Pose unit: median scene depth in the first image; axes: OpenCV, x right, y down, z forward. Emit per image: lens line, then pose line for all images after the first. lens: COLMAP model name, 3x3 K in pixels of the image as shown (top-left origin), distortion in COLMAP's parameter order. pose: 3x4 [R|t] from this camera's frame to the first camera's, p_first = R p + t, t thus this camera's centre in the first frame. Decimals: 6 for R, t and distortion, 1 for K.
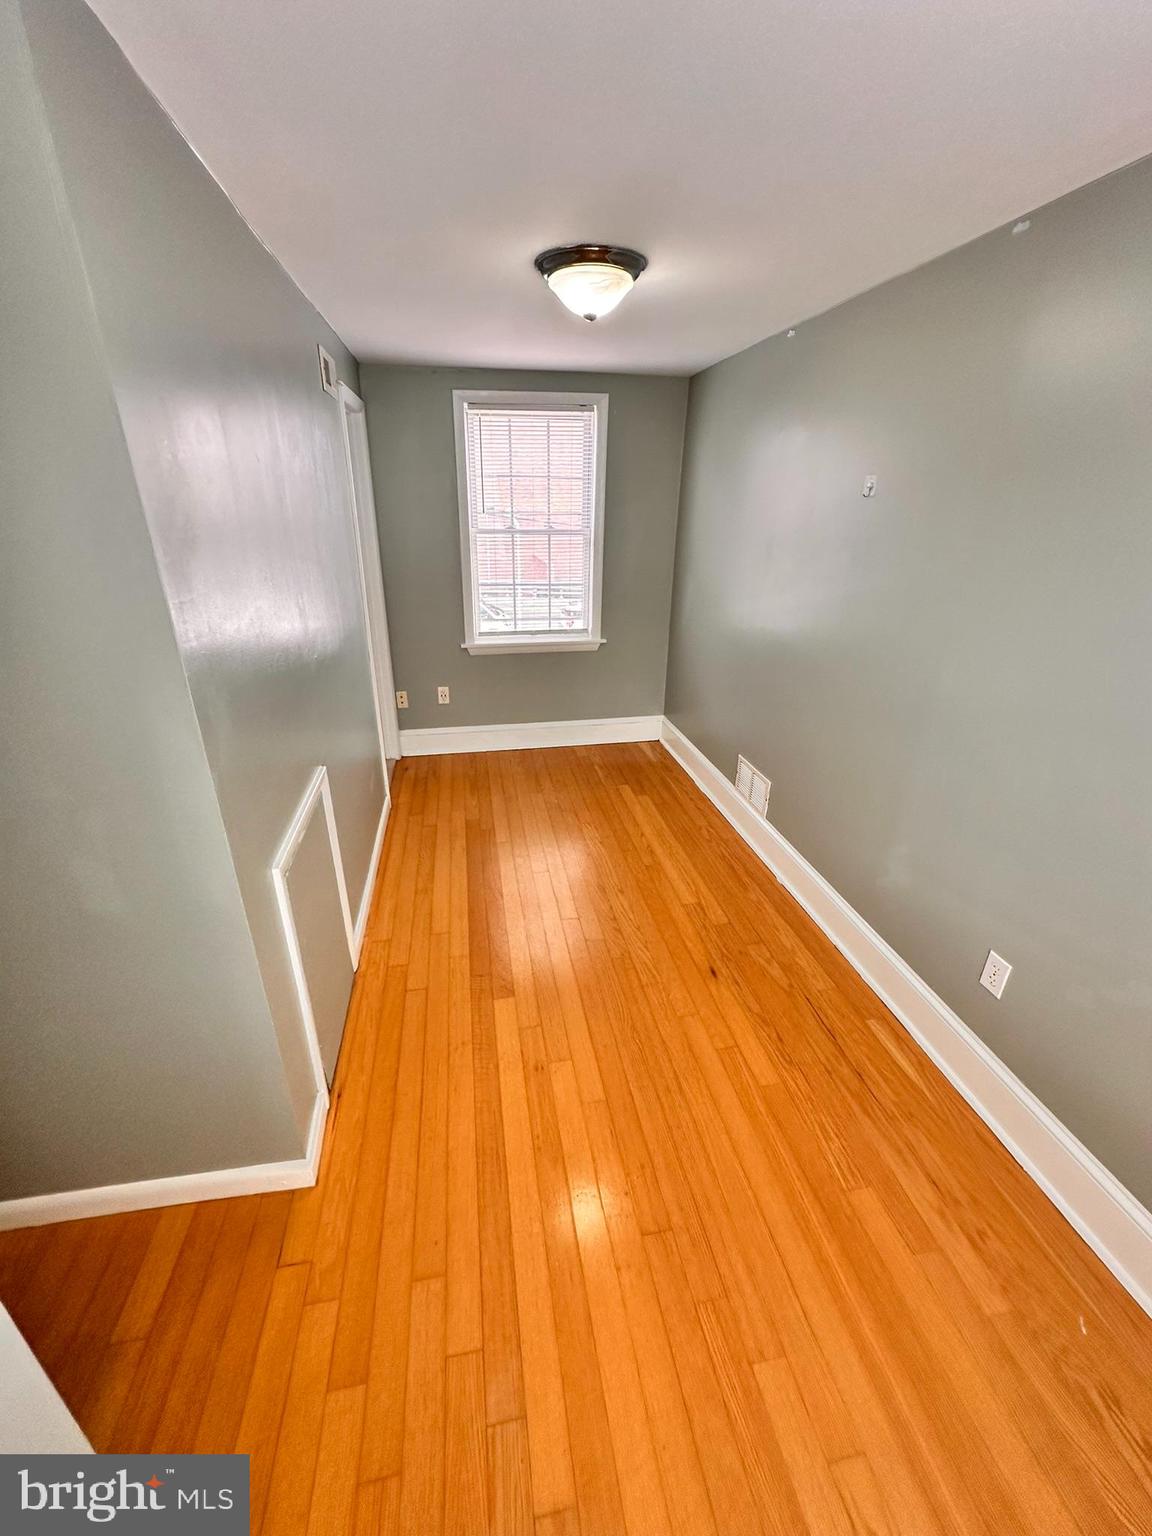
lens RADIAL K [[615.6, 0, 577.4], [0, 615.6, 768.2], [0, 0, 1]] dist [-0.003561, 0.000749]
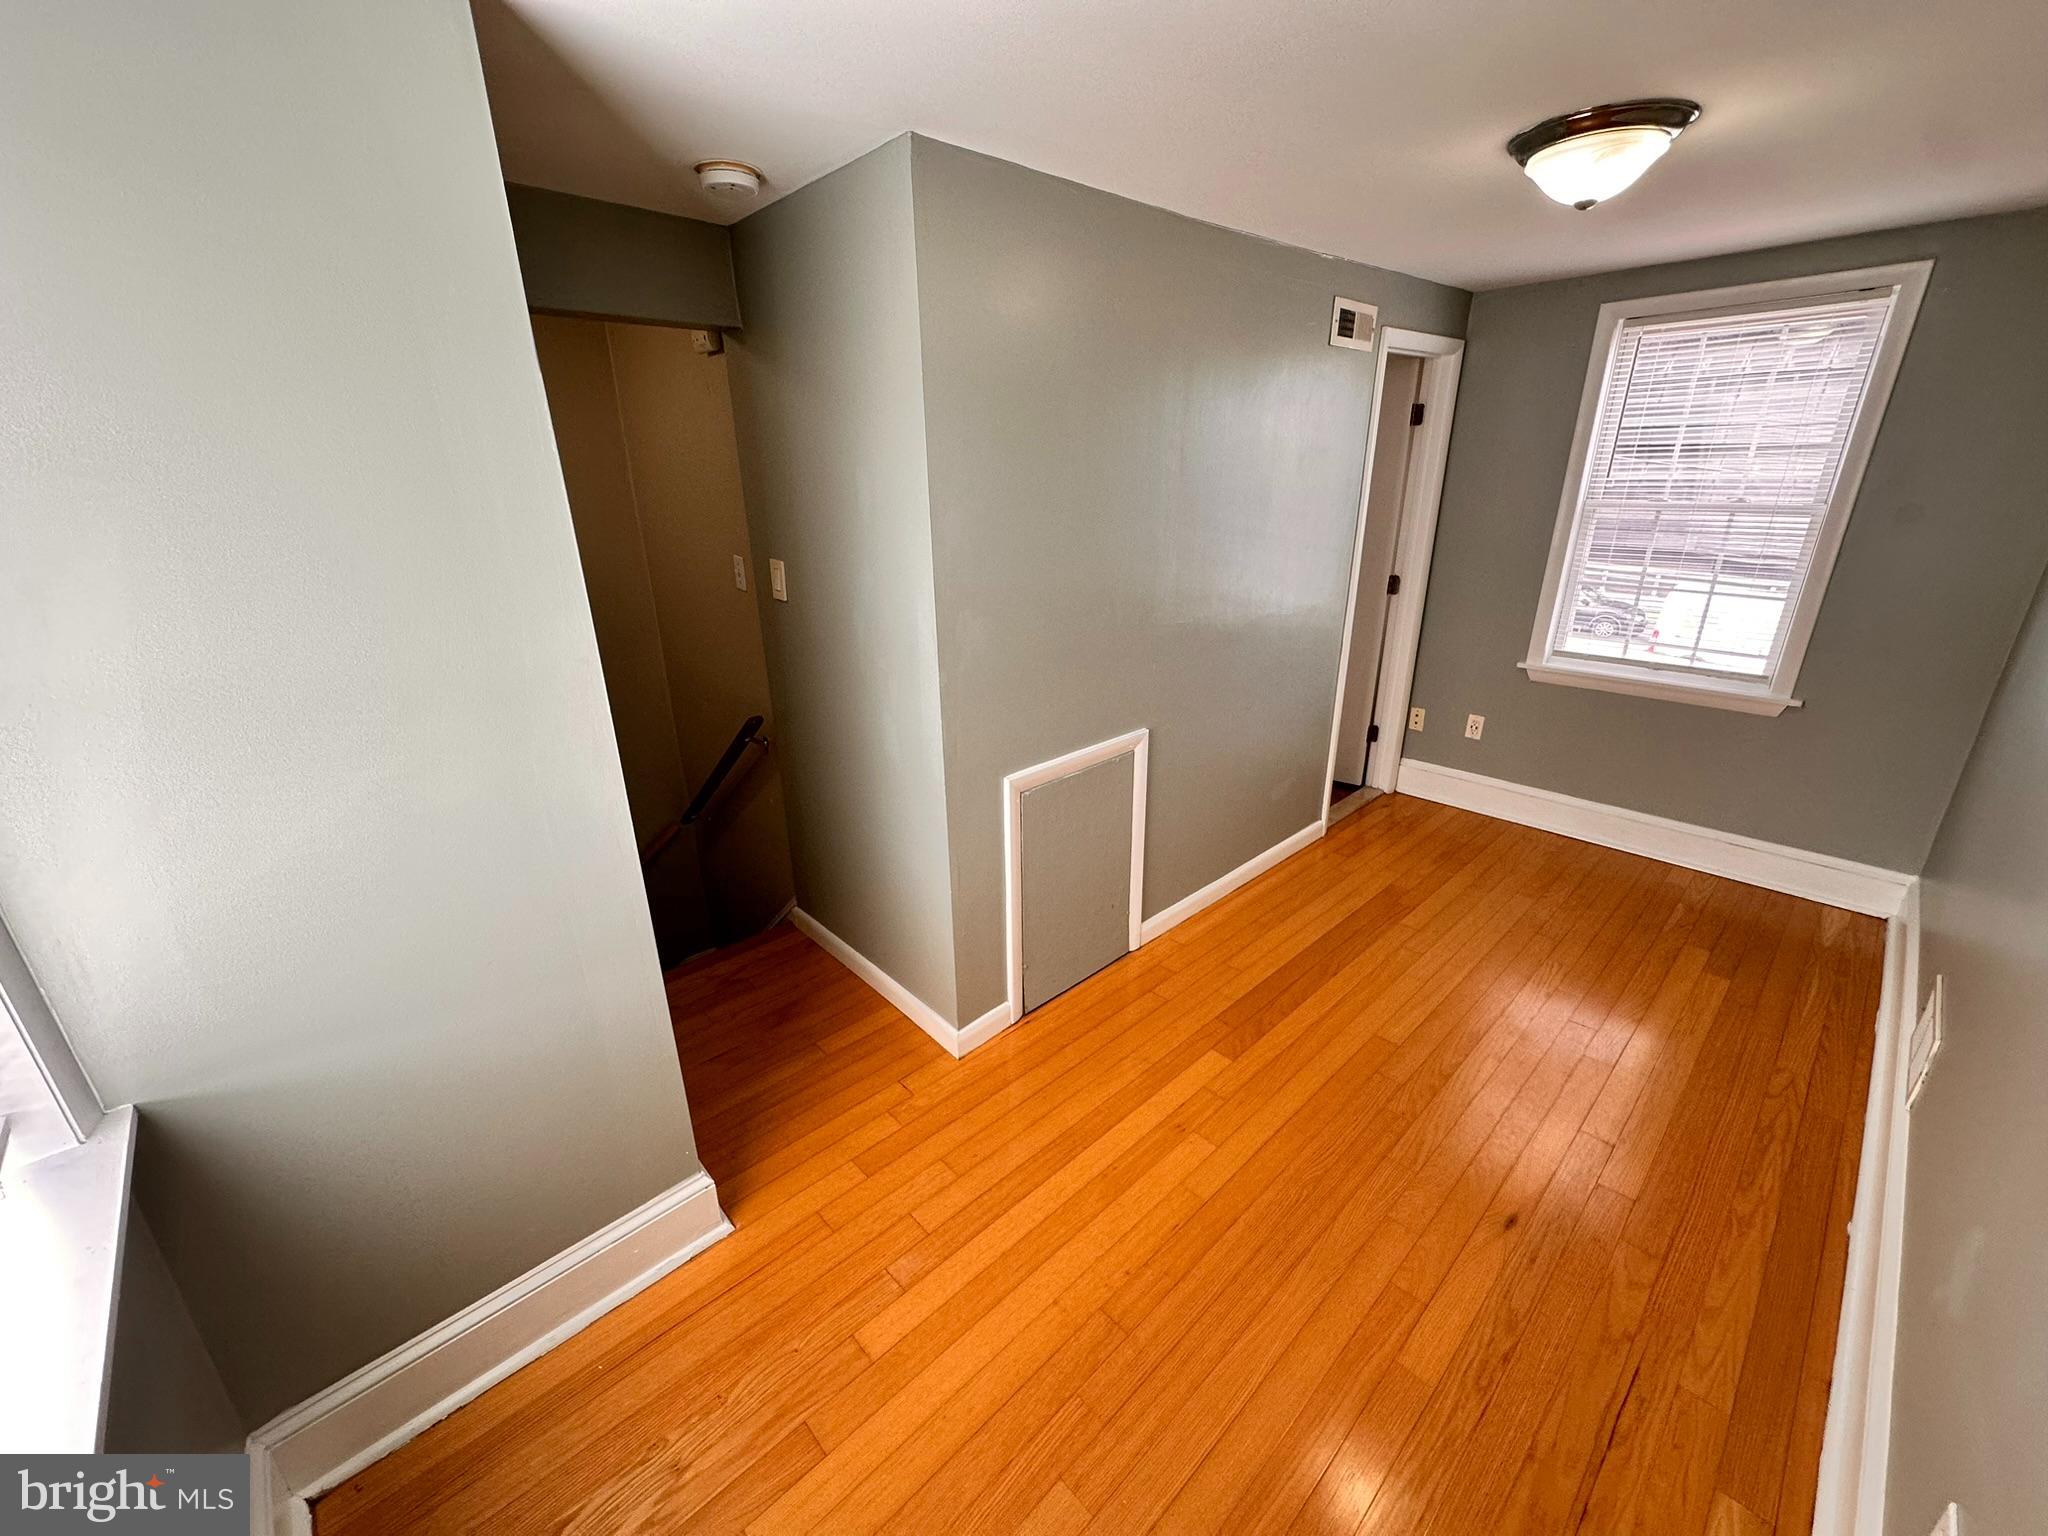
lens RADIAL K [[820.8, 0, 1027.2], [0, 820.8, 766.6], [0, 0, 1]] dist [-0.003561, 0.000749]
pose [[0.537790, 0.275510, -0.796791, 0.519218], [-0.316542, 0.941937, 0.112050, -0.032997], [0.781398, 0.191959, 0.593775, 0.067024]]
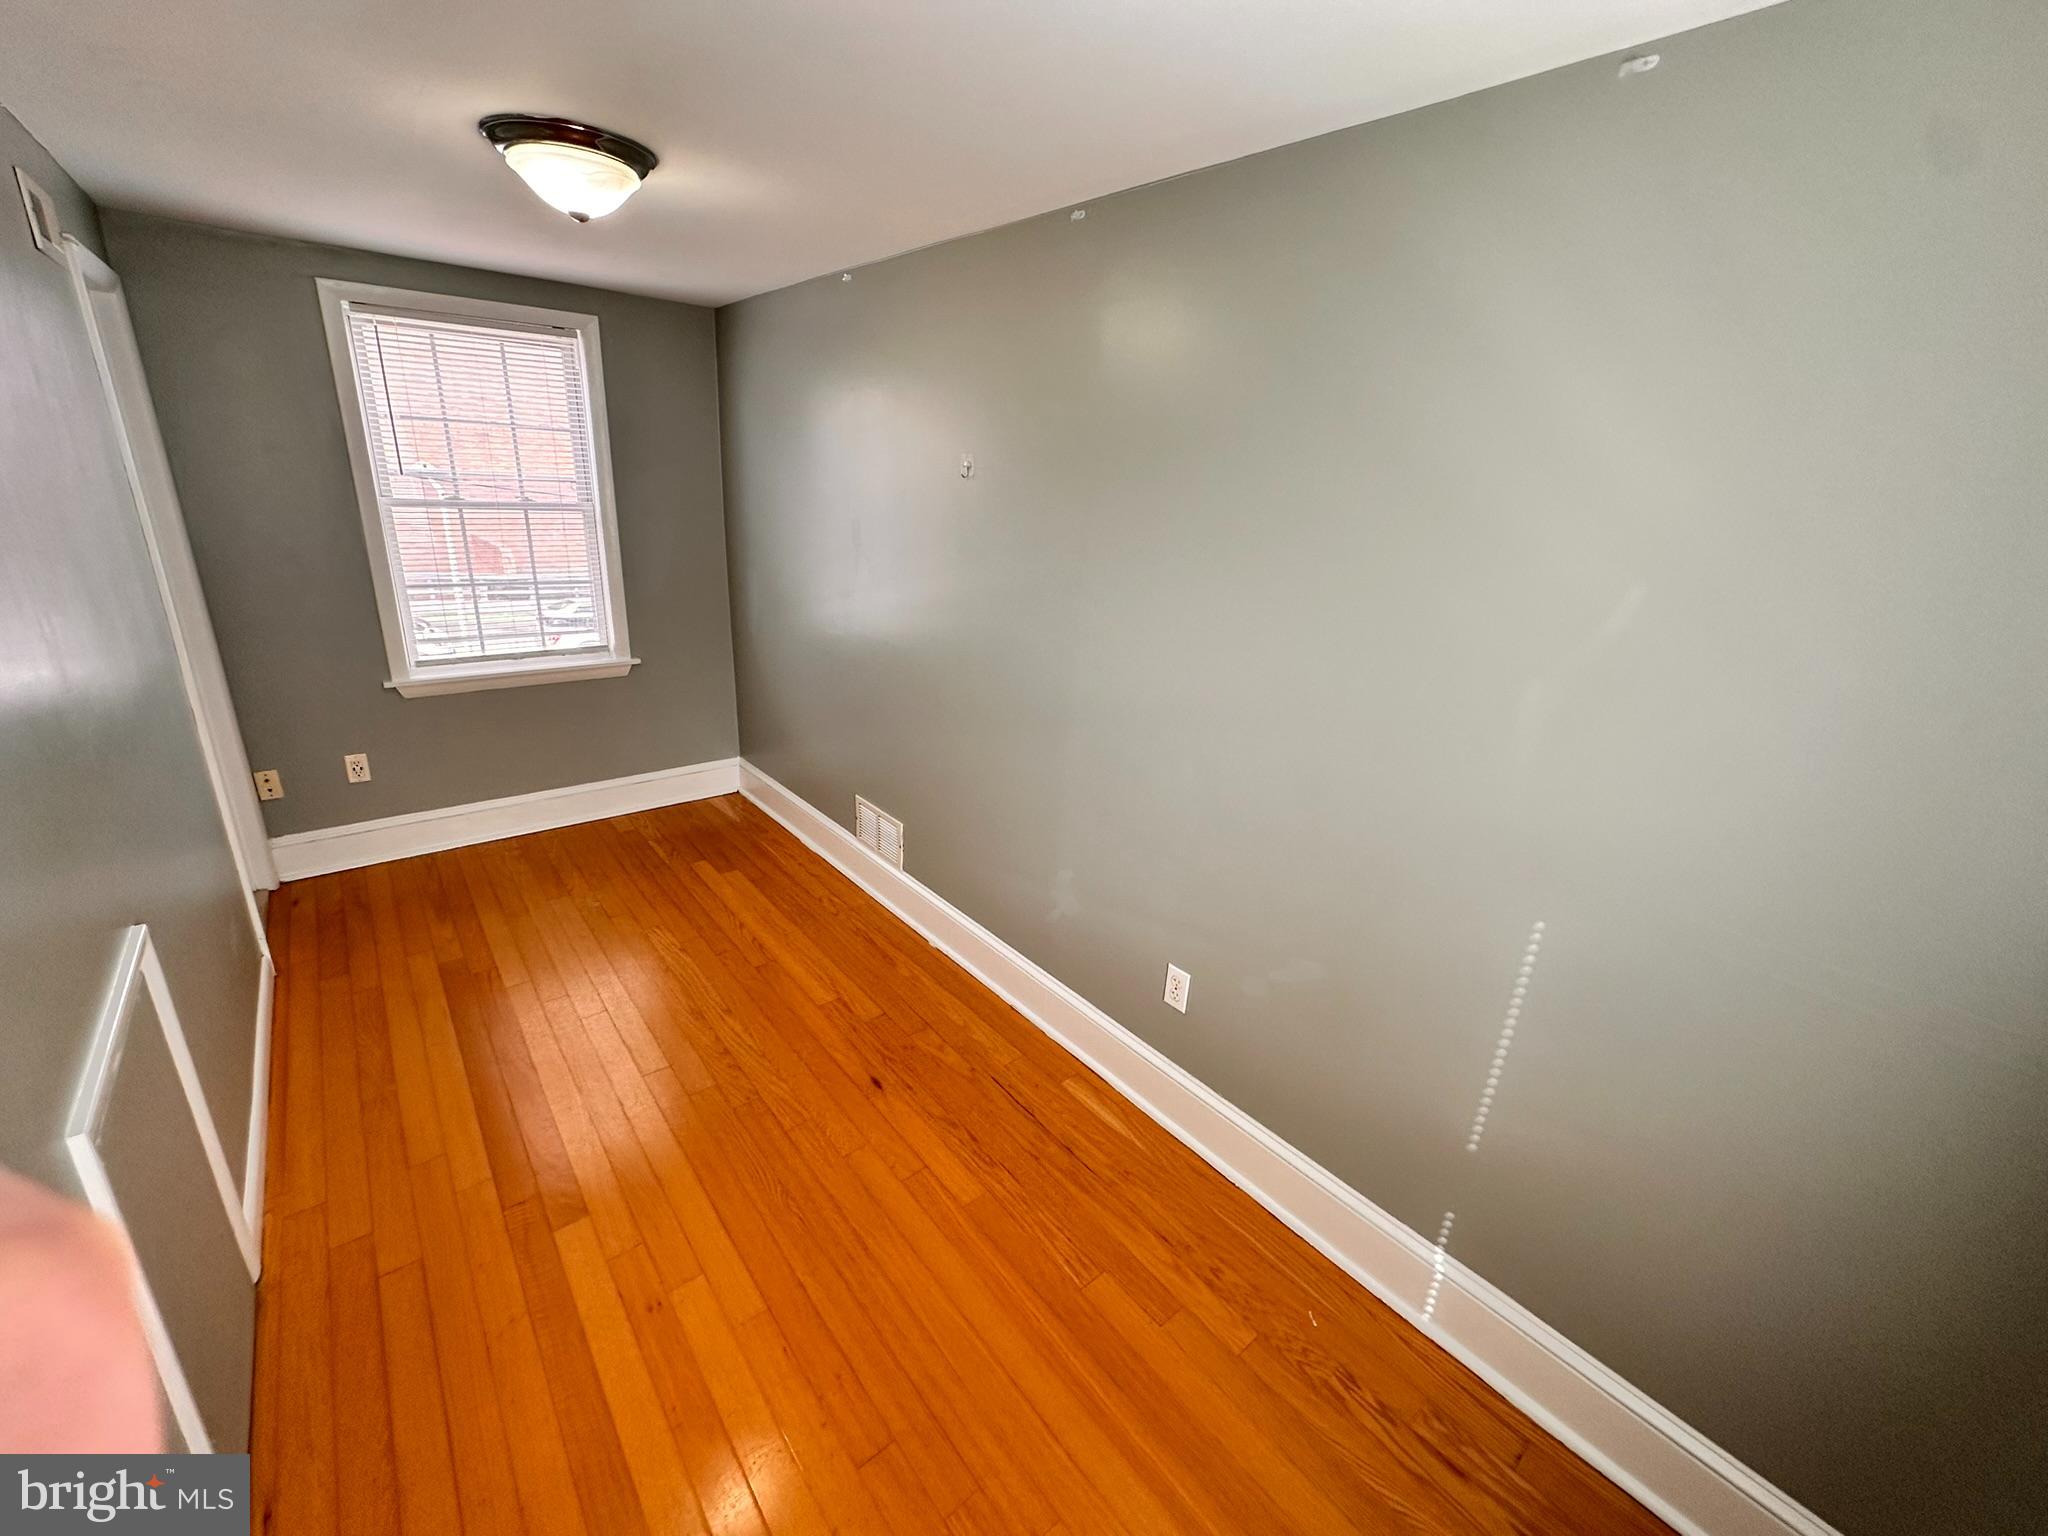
lens RADIAL K [[820.8, 0, 1027.4], [0, 820.8, 763.4], [0, 0, 1]] dist [-0.003561, 0.000749]
pose [[0.871149, -0.126360, 0.474481, -0.050512], [0.156118, 0.987455, -0.023662, -0.004842], [-0.465539, 0.094688, 0.879947, -0.014303]]
